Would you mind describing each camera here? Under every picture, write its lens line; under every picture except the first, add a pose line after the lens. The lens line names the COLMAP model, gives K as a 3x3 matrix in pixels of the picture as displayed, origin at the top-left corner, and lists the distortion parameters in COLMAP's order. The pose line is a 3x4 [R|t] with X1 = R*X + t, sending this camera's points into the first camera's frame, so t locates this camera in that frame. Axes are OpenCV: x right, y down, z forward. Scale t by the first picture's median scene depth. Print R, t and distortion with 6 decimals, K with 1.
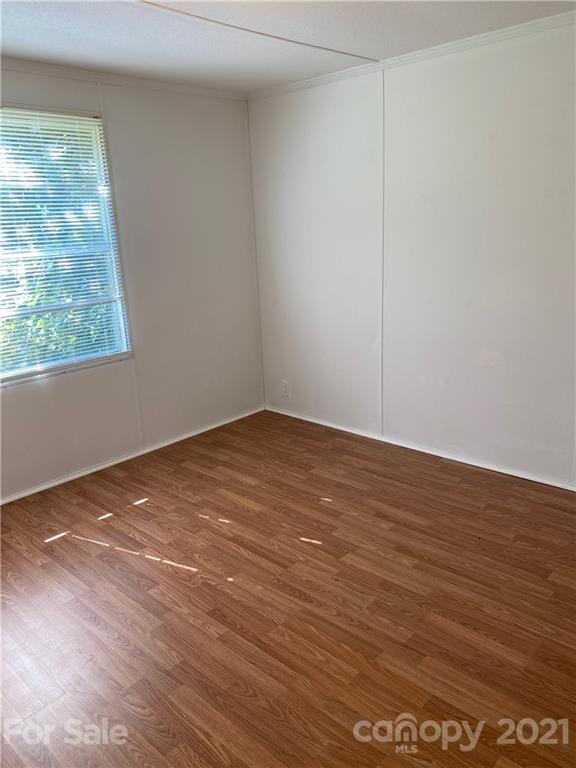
lens RADIAL K [[586.7, 0, 290.4], [0, 586.7, 382.2], [0, 0, 1]] dist [0.042068, -0.044928]
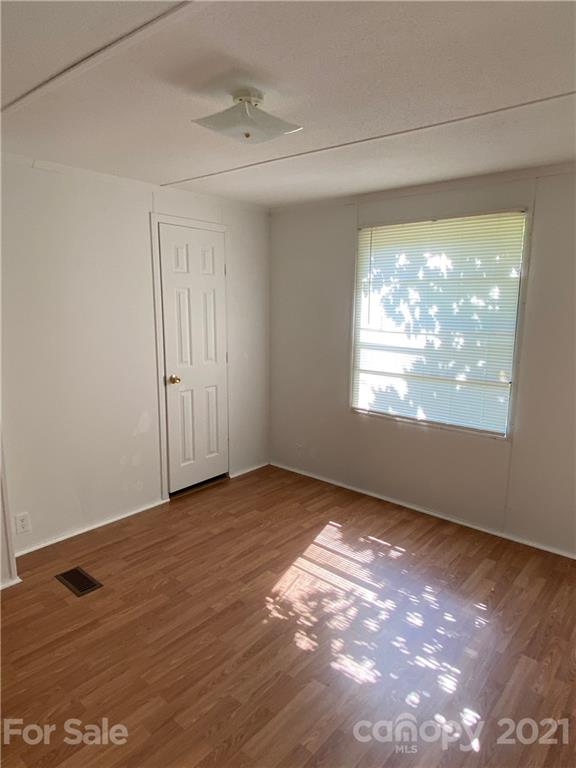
lens RADIAL K [[487.5, 0, 286.5], [0, 487.5, 384.4], [0, 0, 1]] dist [0.061555, -0.042787]
pose [[0.046238, 0.225725, -0.973093, 0.717051], [-0.276647, 0.938927, 0.204654, -0.279148], [0.959859, 0.259740, 0.105860, 0.722807]]
